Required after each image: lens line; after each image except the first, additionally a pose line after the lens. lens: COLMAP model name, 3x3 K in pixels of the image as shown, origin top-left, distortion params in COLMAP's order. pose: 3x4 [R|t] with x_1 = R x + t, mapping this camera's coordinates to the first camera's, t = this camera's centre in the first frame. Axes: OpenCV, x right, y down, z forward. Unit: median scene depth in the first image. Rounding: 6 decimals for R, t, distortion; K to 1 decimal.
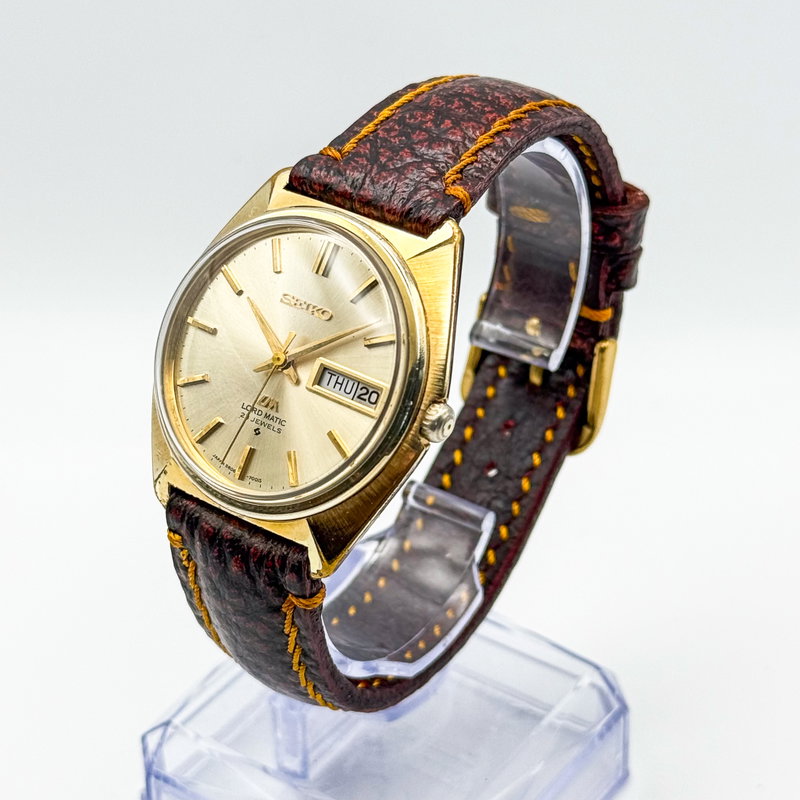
lens RADIAL K [[2060.9, 0, 400.0], [0, 2060.9, 400.0], [0, 0, 1]] dist [0.085886, 0.002705]
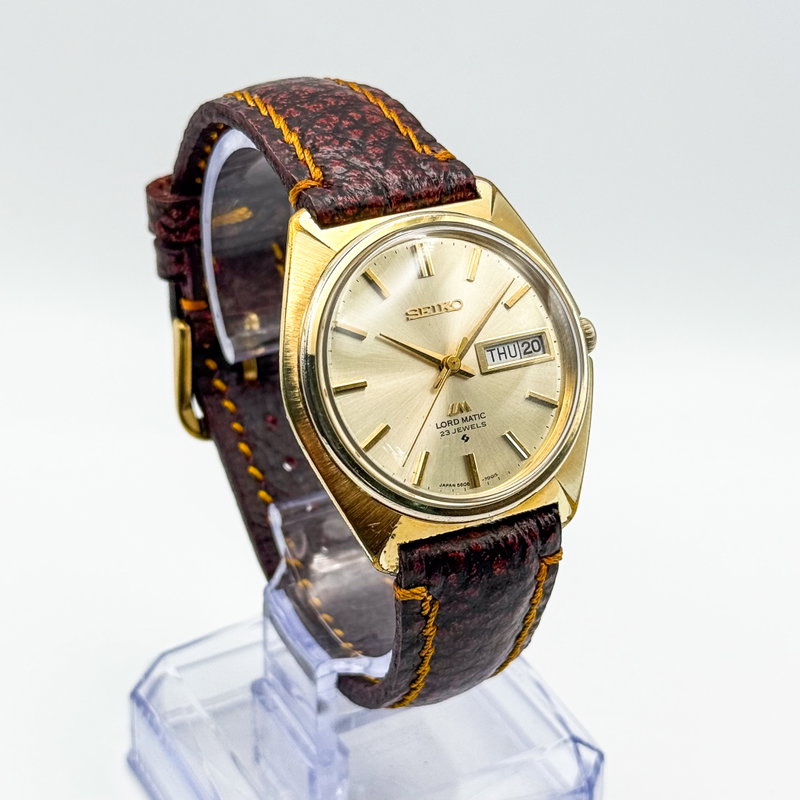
lens RADIAL K [[2060.9, 0, 400.0], [0, 2060.9, 400.0], [0, 0, 1]] dist [0.085886, 0.002705]
pose [[0.467755, -0.459766, 0.754864, -0.809554], [0.465452, 0.854171, 0.231832, -0.241168], [-0.751372, 0.242912, 0.613542, 0.386489]]
